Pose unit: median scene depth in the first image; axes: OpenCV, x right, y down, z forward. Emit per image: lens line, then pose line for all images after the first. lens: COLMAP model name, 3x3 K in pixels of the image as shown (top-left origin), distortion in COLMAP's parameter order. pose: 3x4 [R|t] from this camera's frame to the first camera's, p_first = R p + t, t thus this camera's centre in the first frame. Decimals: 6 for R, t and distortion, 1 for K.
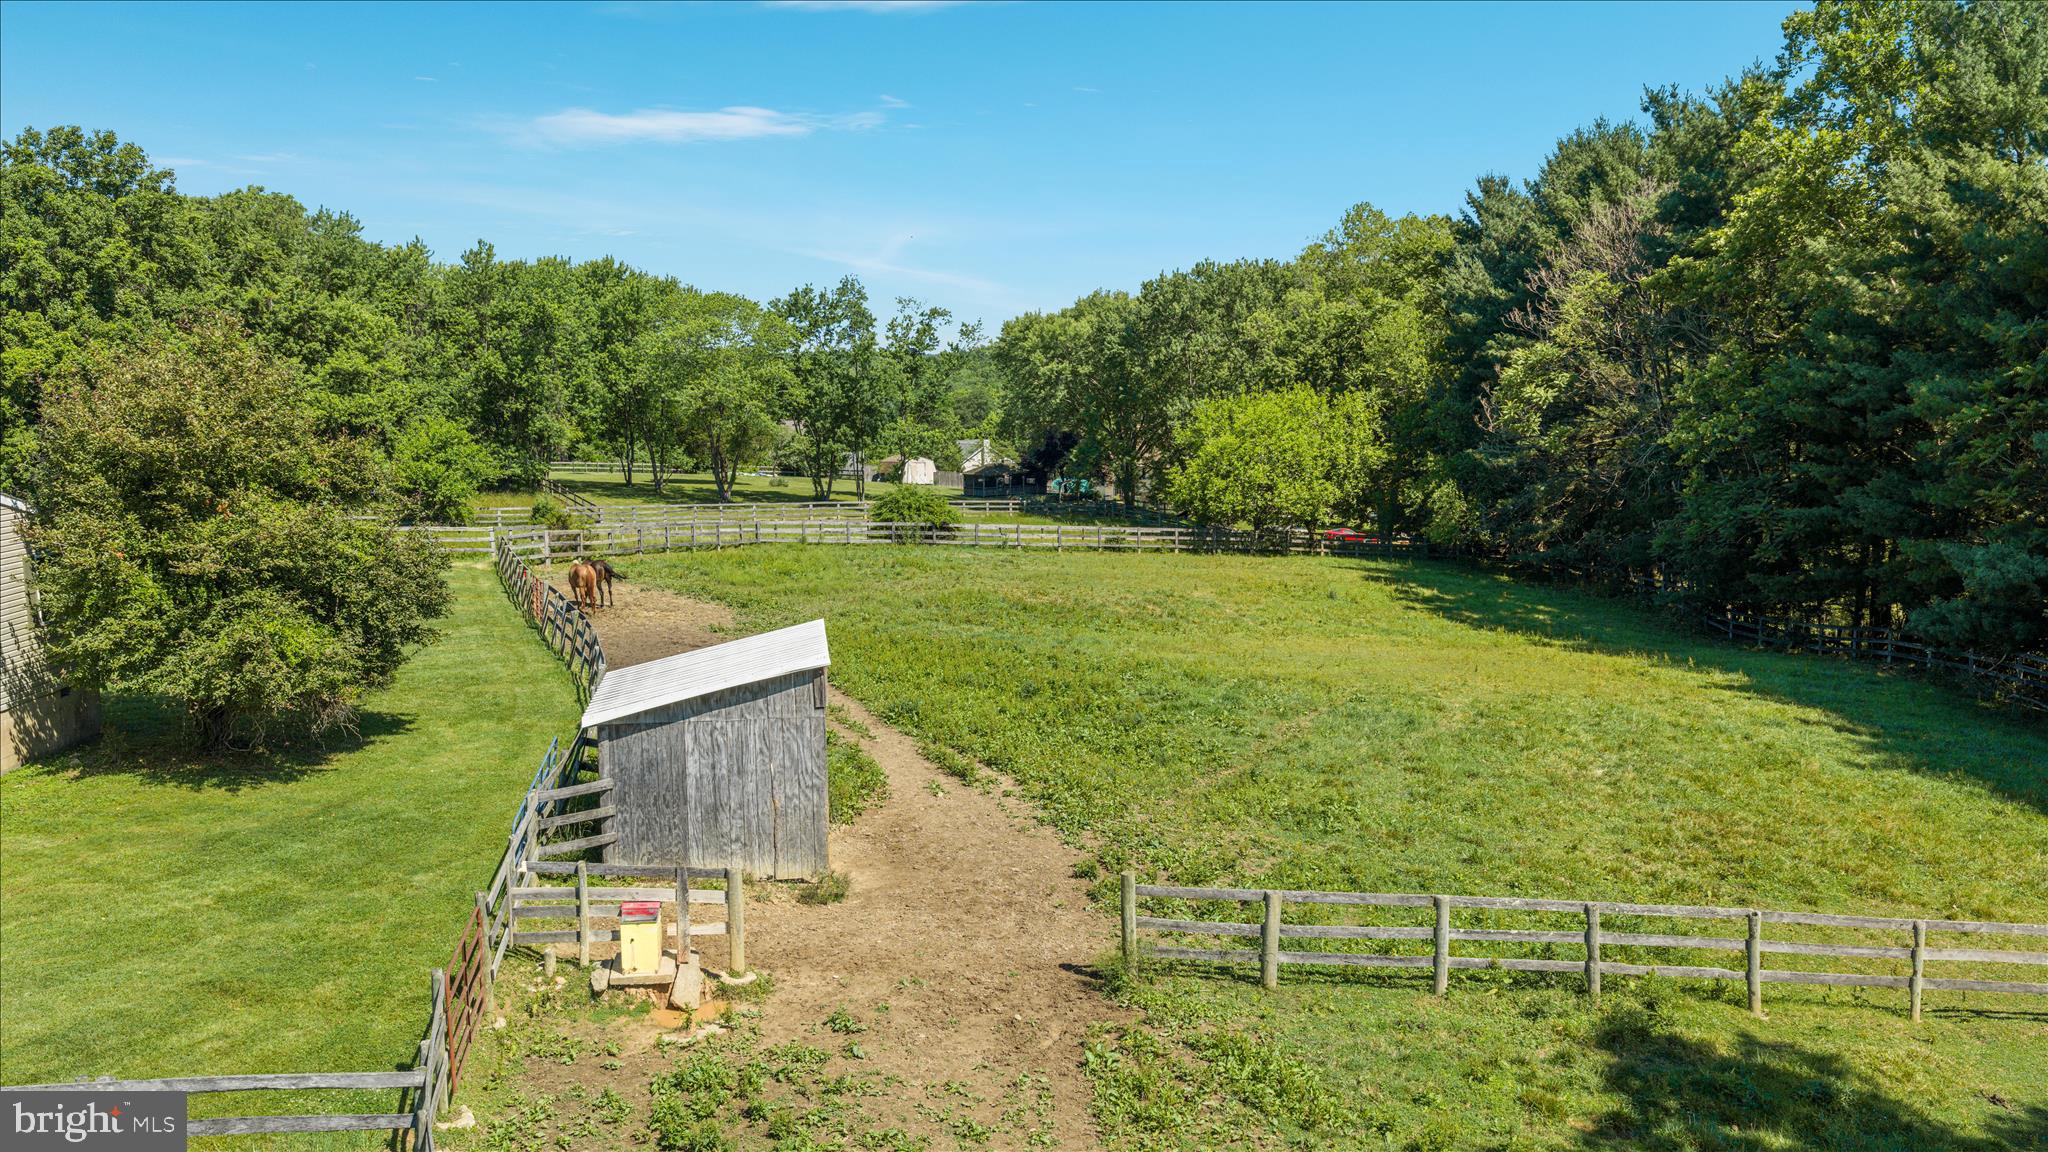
lens RADIAL K [[1716.2, 0, 1024.0], [0, 1716.2, 576.0], [0, 0, 1]] dist [0.094053, -0.180474]
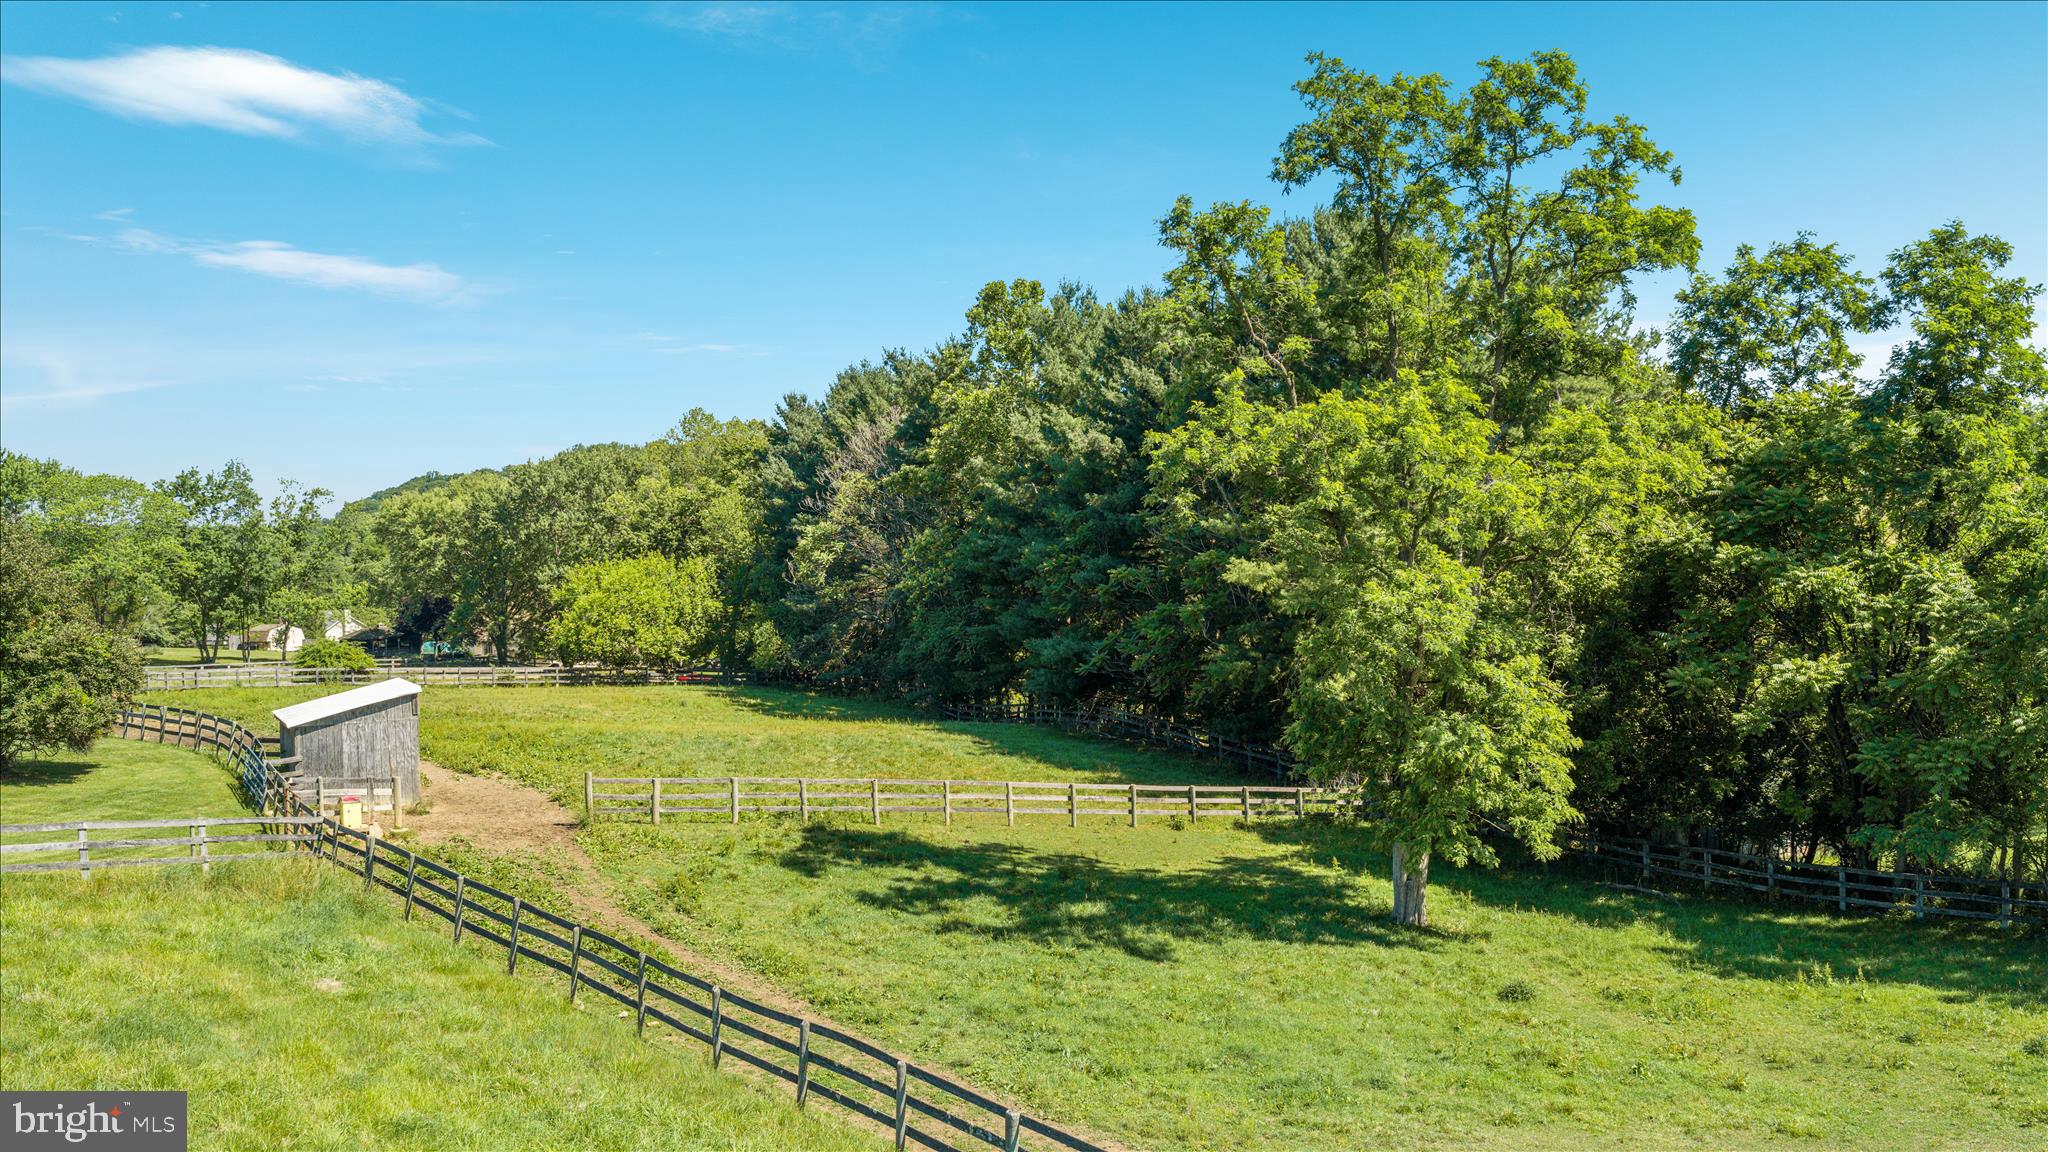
lens RADIAL K [[1696.5, 0, 1024.0], [0, 1696.5, 576.0], [0, 0, 1]] dist [0.034107, -0.075560]
pose [[0.929901, -0.015023, 0.367502, -0.047952], [0.051239, 0.994714, -0.088987, 0.033205], [-0.364223, 0.101580, 0.925756, -0.270790]]
